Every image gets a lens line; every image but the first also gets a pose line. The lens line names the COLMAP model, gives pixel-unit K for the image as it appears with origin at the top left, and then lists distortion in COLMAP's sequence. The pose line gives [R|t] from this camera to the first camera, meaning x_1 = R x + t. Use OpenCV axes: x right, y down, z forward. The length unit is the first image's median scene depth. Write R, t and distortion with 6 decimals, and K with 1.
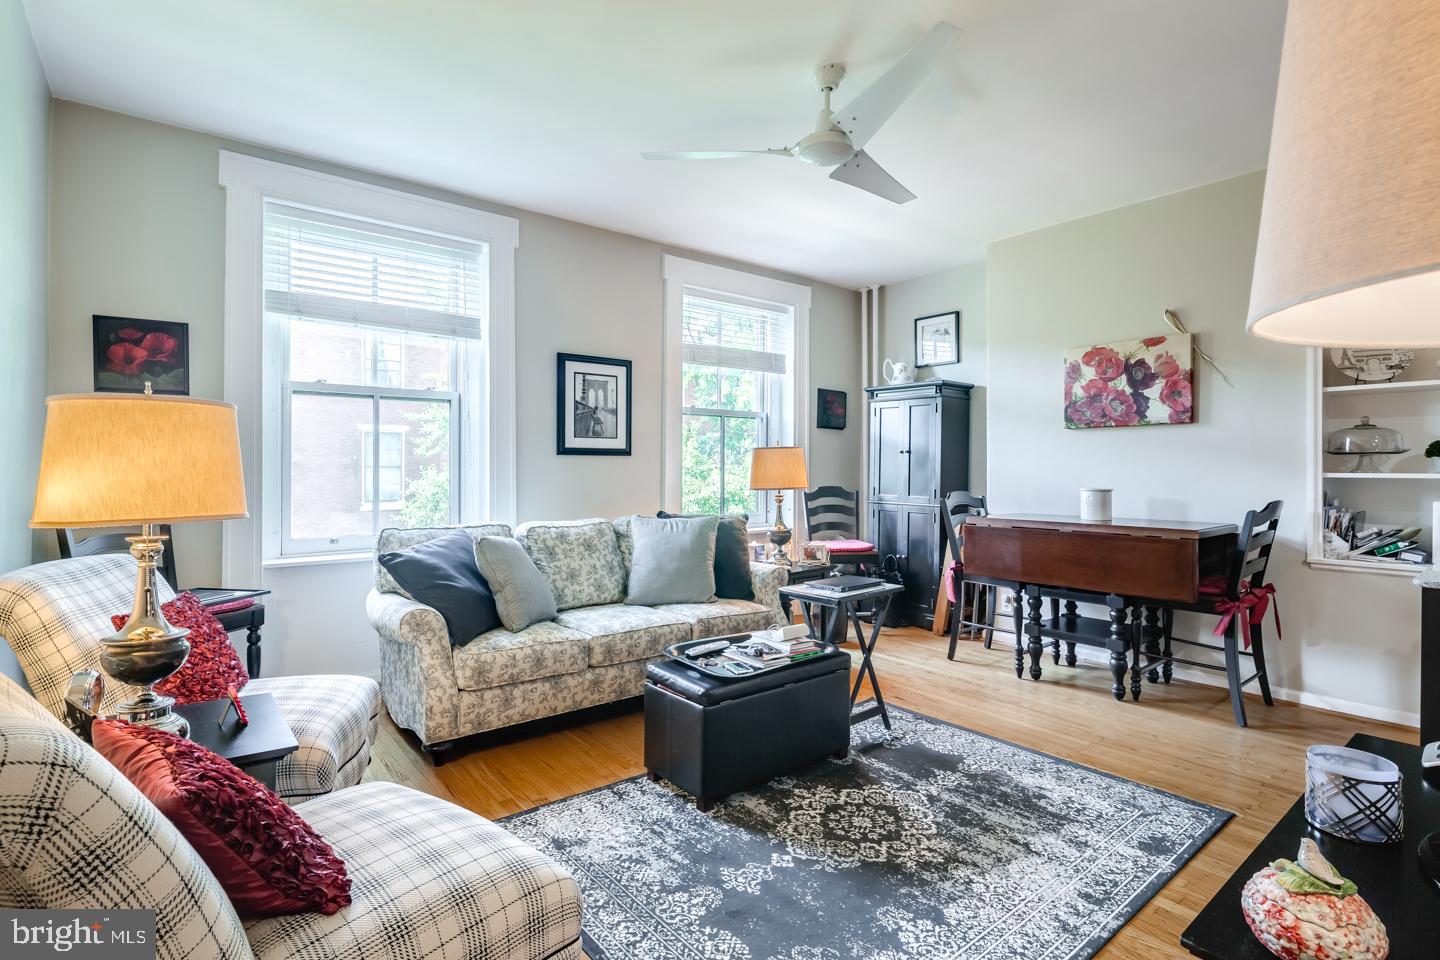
lens RADIAL K [[696.7, 0, 715.0], [0, 696.7, 464.8], [0, 0, 1]] dist [0.002118, 0.000245]
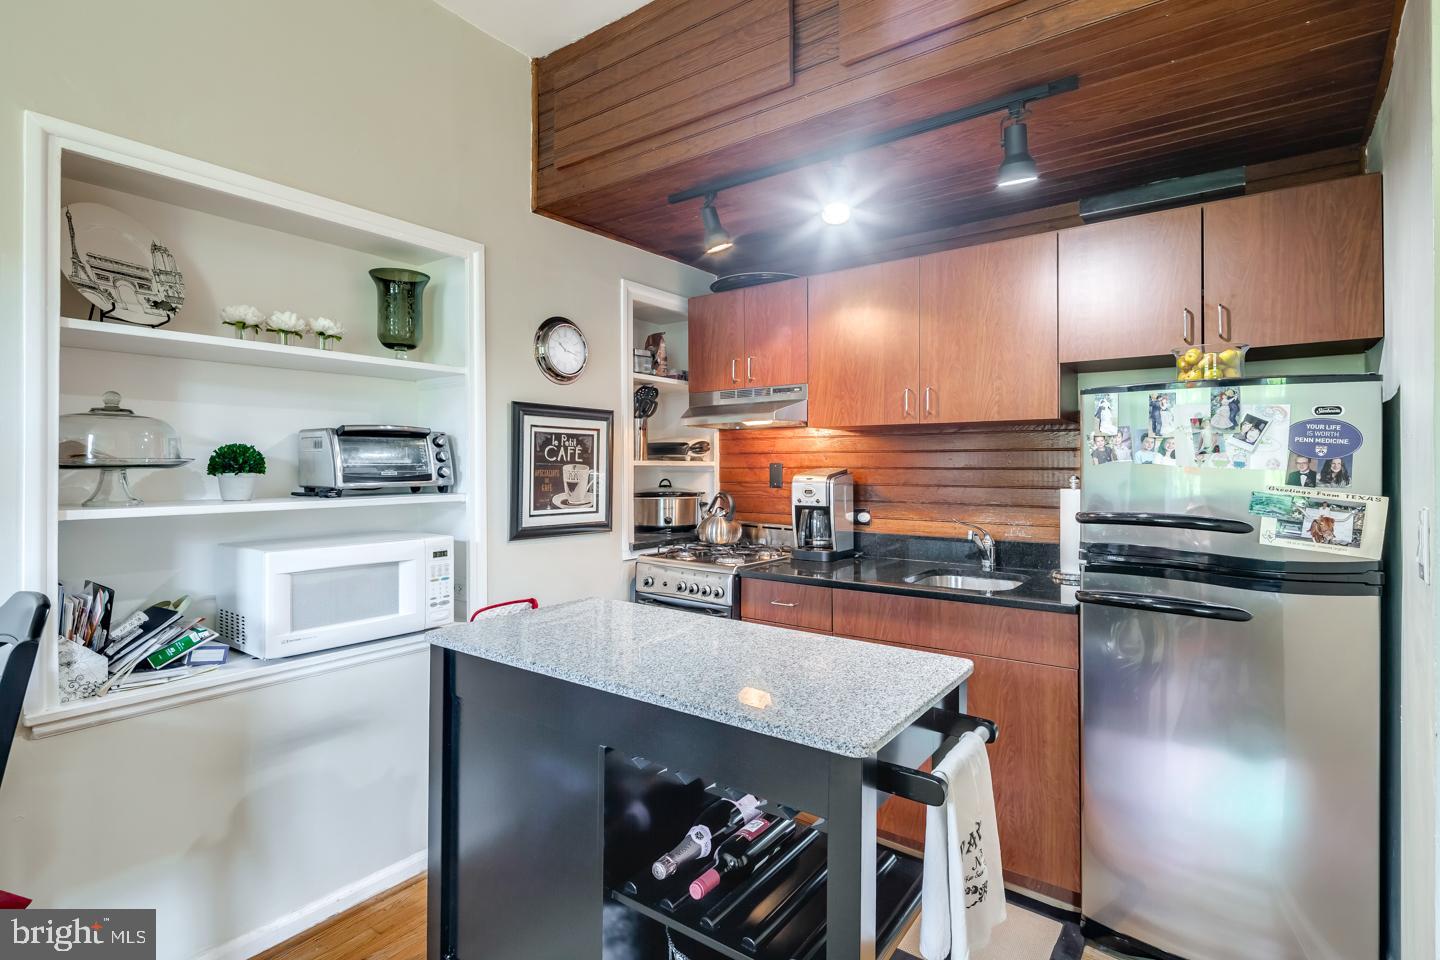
lens RADIAL K [[696.7, 0, 715.0], [0, 696.7, 464.8], [0, 0, 1]] dist [0.002118, 0.000245]
pose [[-0.276395, 0.002047, 0.961042, 0.337941], [-0.001576, 0.999995, -0.002583, -0.016571], [-0.961043, -0.002228, -0.276390, 0.726274]]
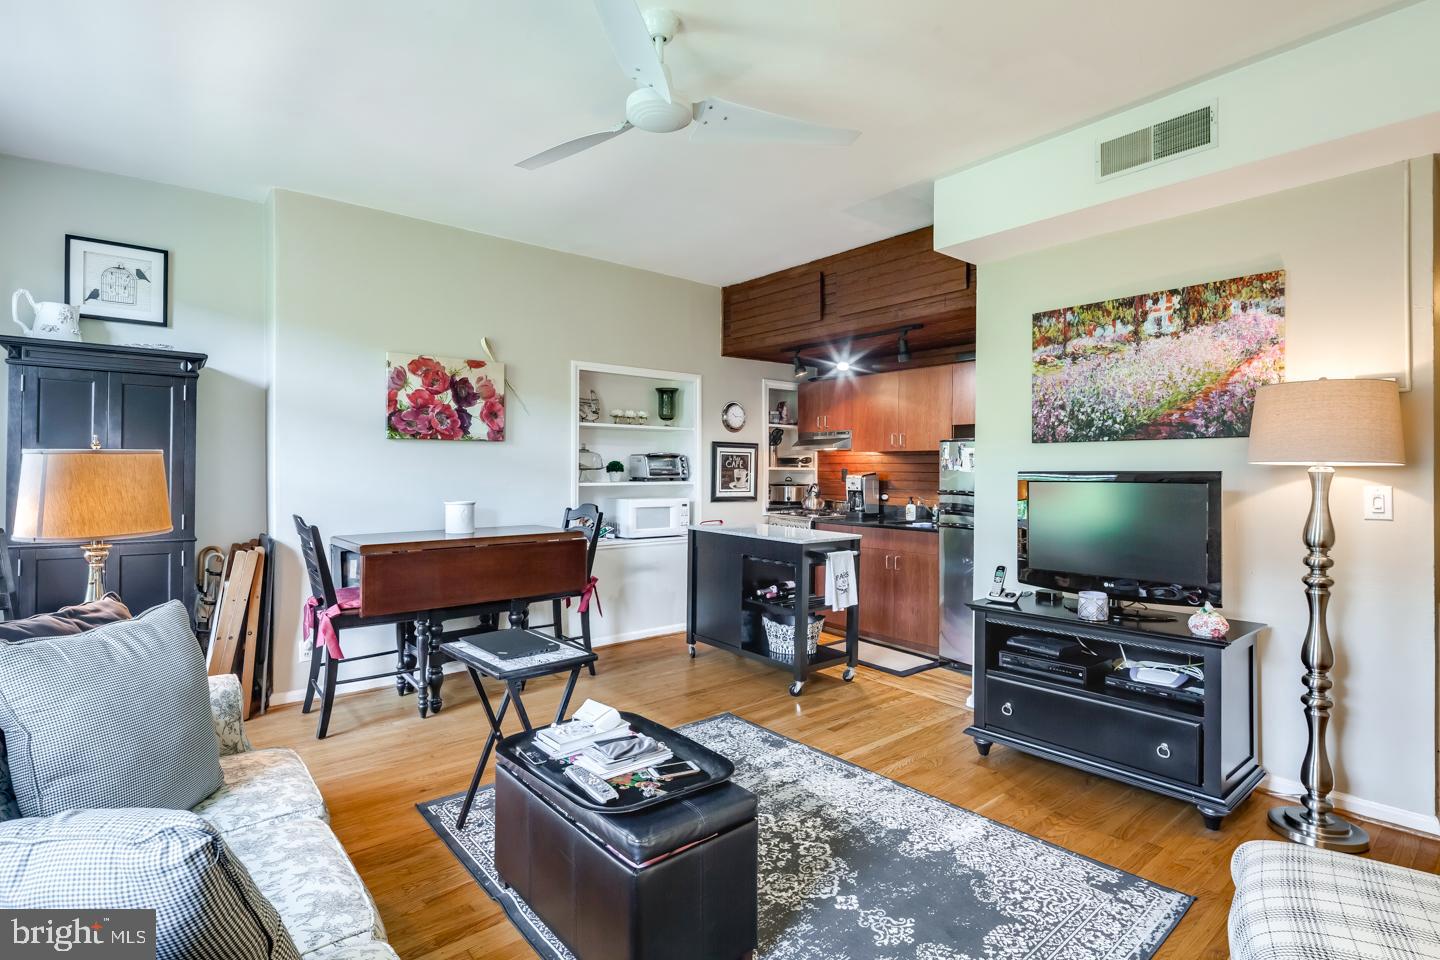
lens RADIAL K [[696.7, 0, 715.0], [0, 696.7, 464.8], [0, 0, 1]] dist [0.002118, 0.000245]
pose [[-0.021283, 0.004313, 0.999764, -0.544253], [-0.008769, 0.999951, -0.004501, -0.020793], [-0.999735, -0.008863, -0.021244, 0.756732]]
